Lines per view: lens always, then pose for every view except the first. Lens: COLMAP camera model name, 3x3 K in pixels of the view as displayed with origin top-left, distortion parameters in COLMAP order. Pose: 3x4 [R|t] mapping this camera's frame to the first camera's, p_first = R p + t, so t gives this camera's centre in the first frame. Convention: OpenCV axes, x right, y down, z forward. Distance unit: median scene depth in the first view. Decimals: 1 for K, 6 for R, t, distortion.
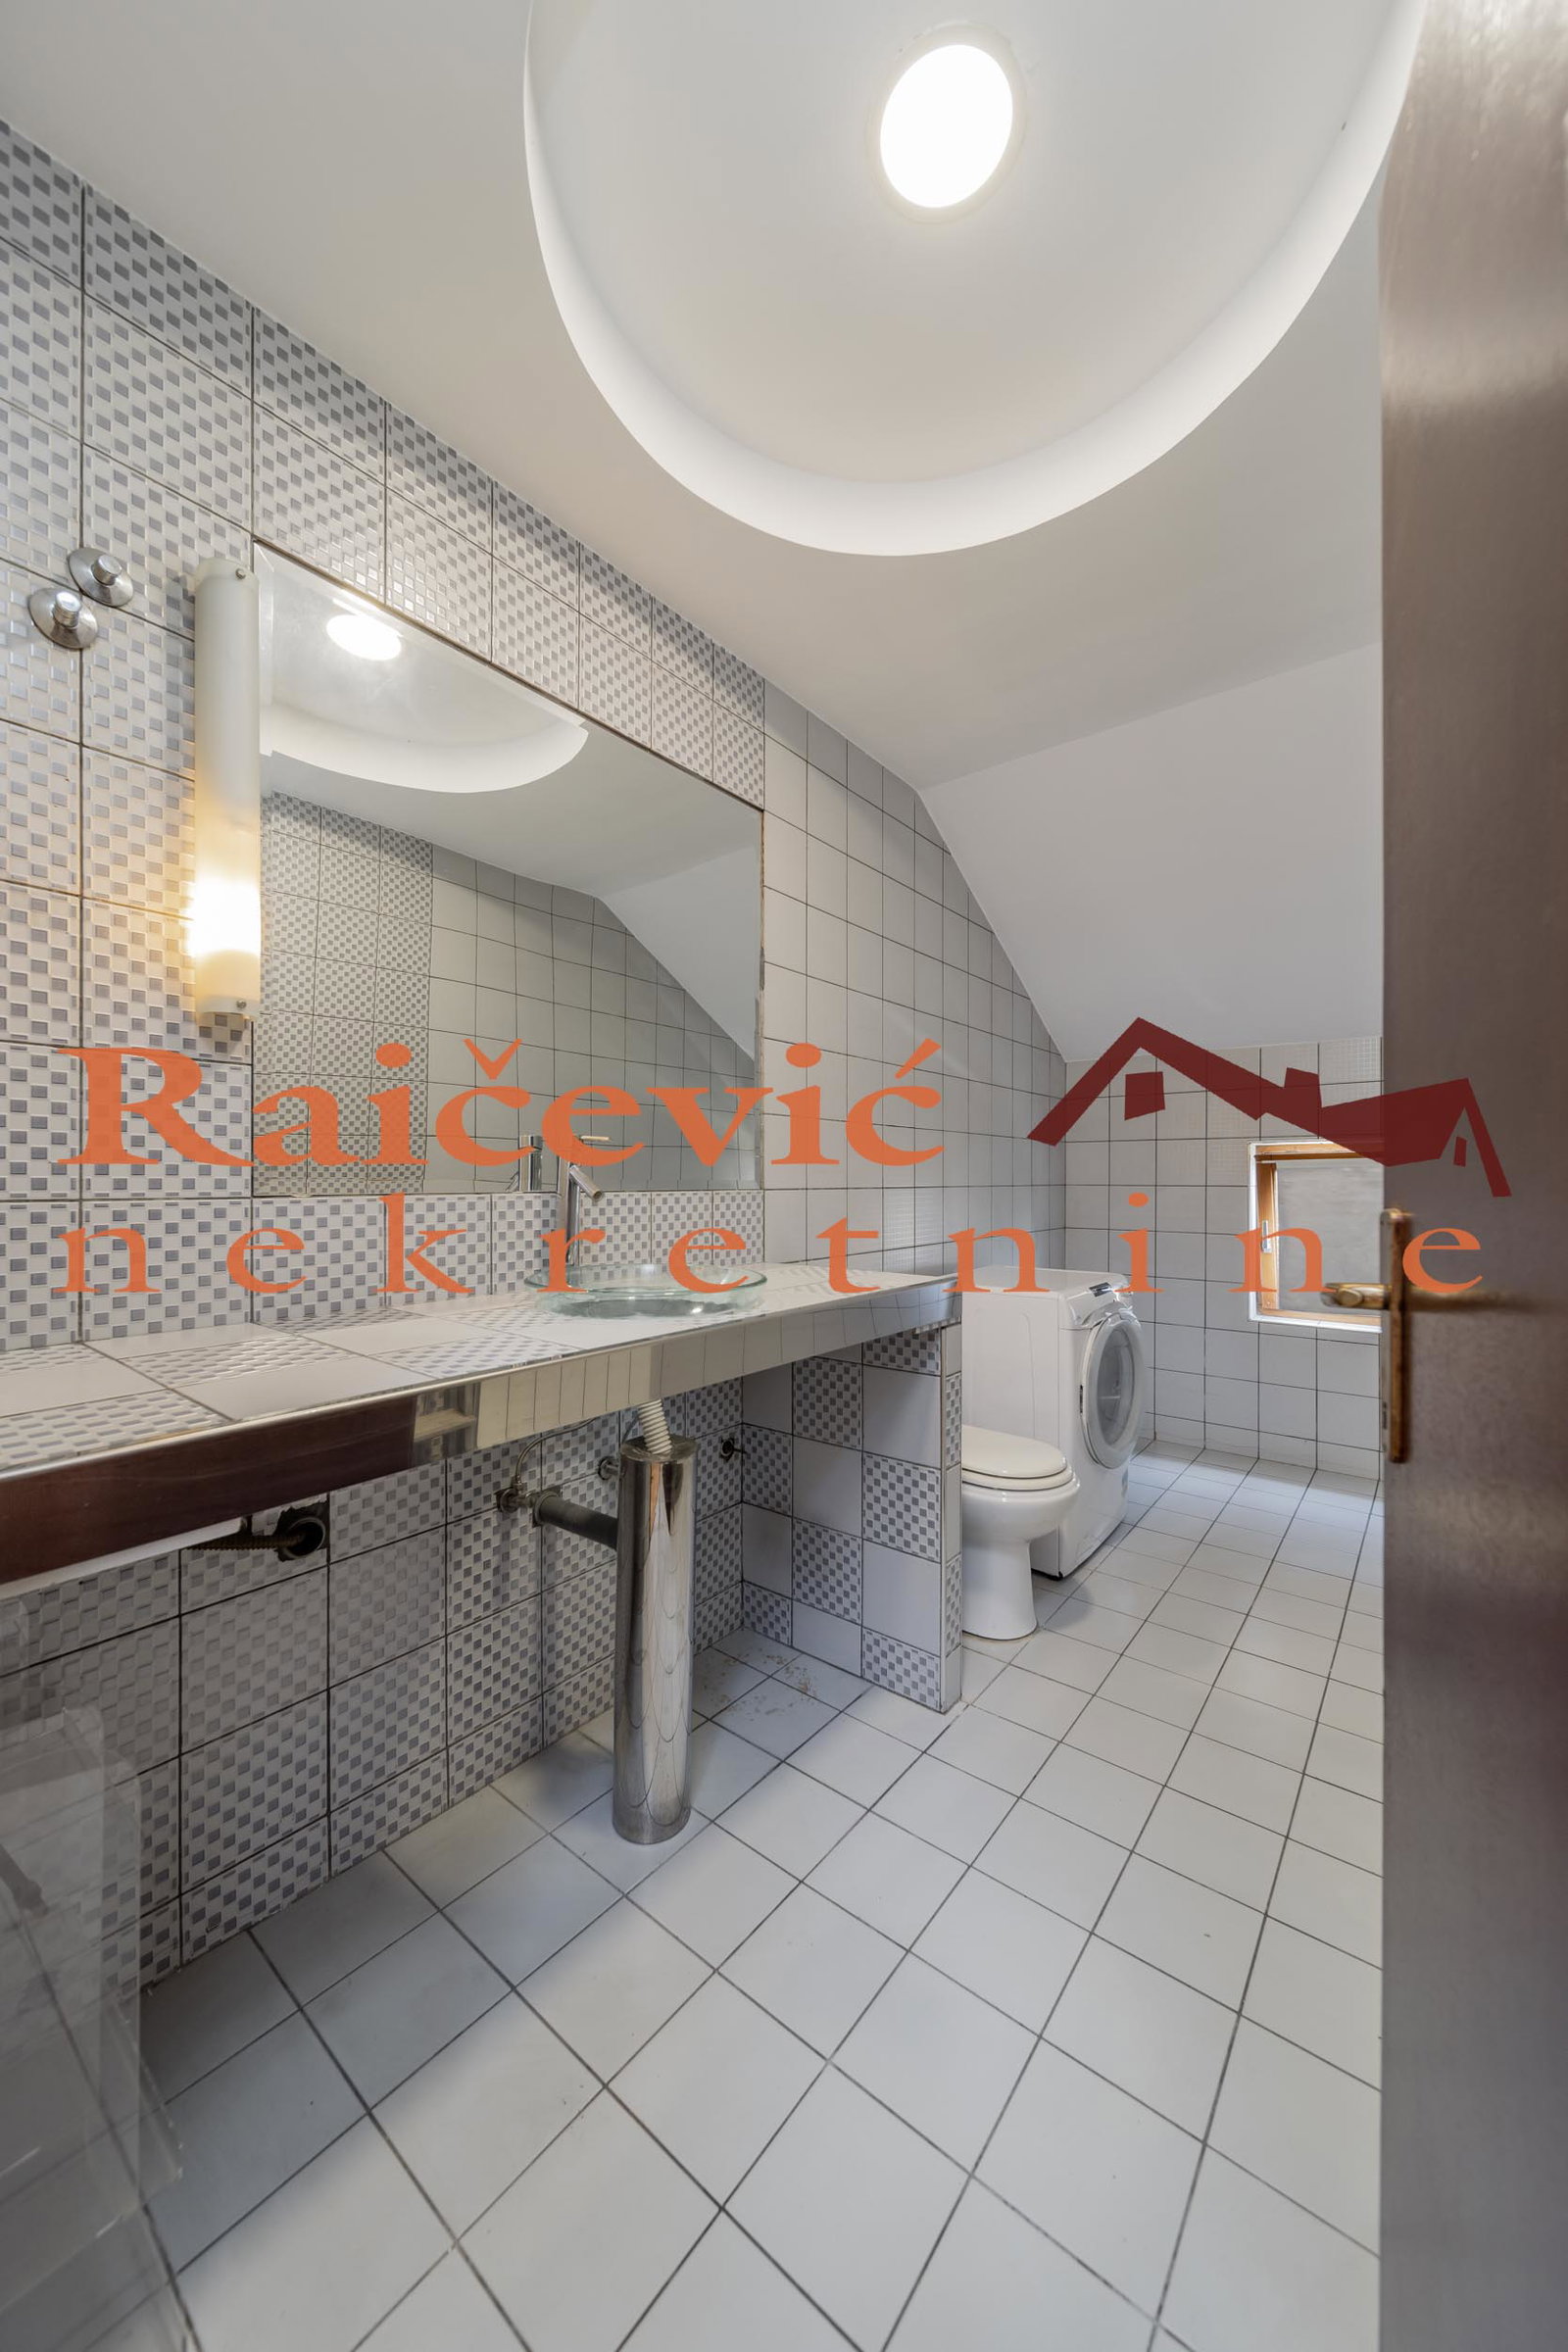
lens RADIAL K [[830.9, 0, 789.5], [0, 830.9, 1146.5], [0, 0, 1]] dist [-0.000966, -0.002354]
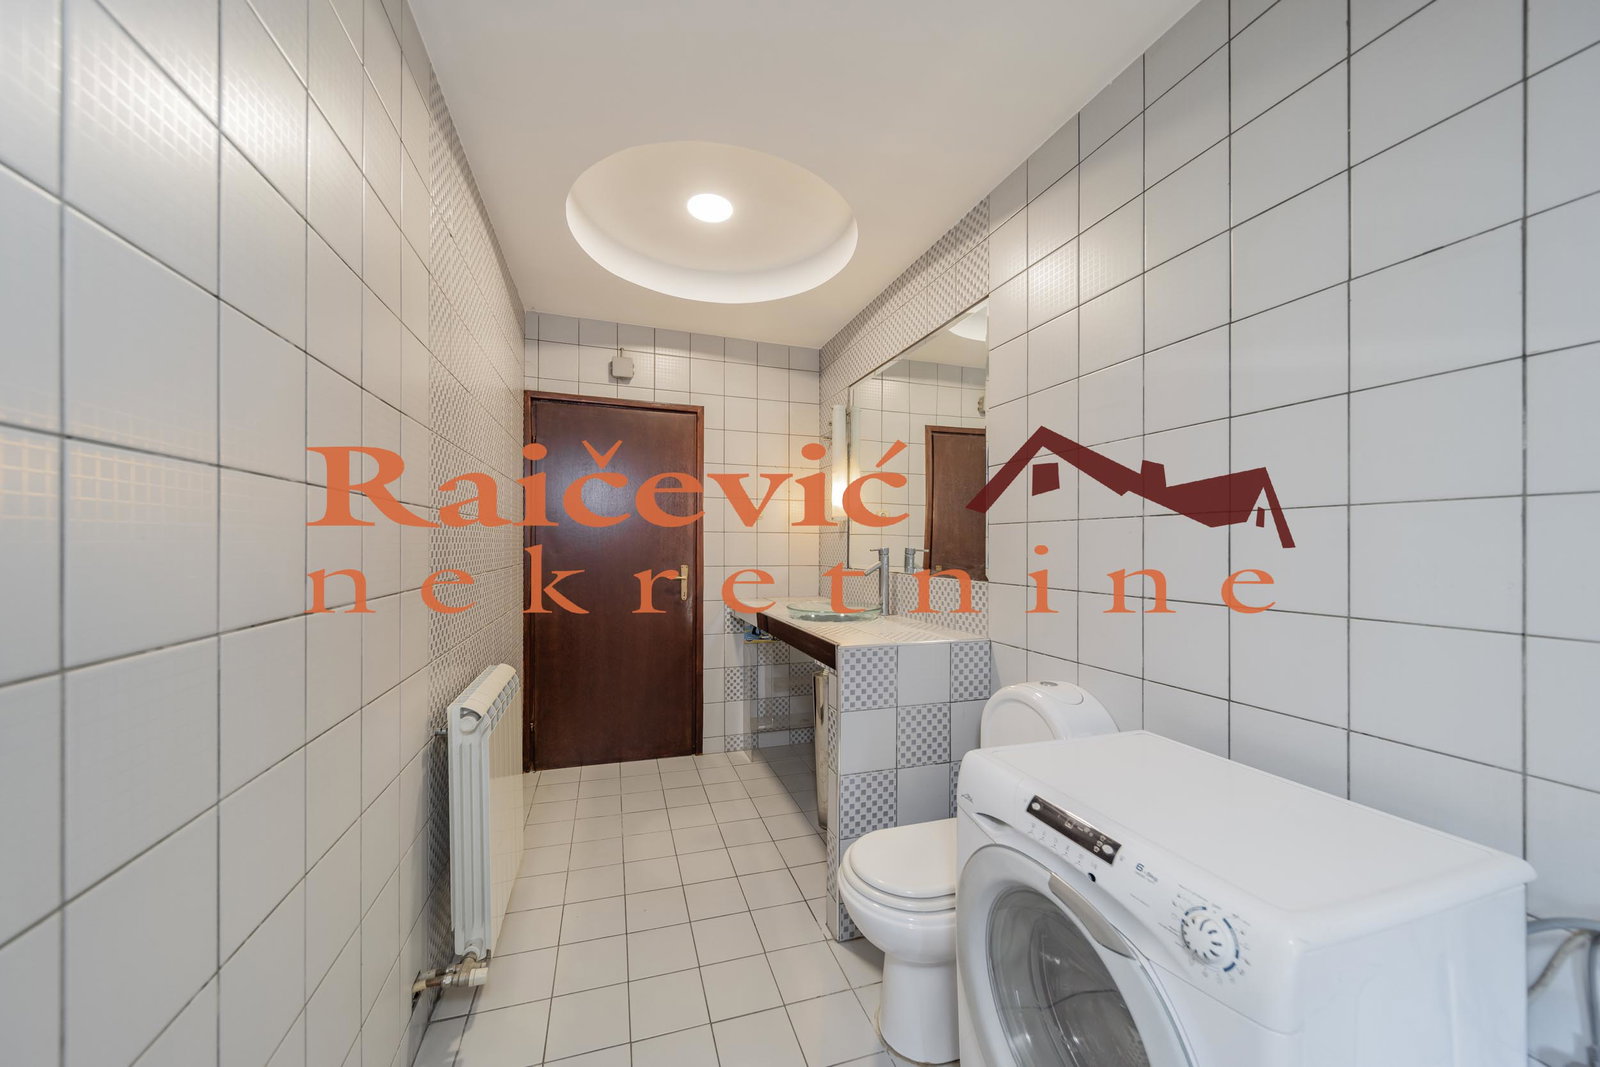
lens RADIAL K [[576.8, 0, 800.0], [0, 576.8, 533.5], [0, 0, 1]] dist [0.006093, 0.000099]
pose [[-0.537760, -0.036630, -0.842302, 0.934609], [0.014421, 0.998510, -0.052630, 0.010047], [0.842975, -0.040449, -0.536430, 1.307599]]
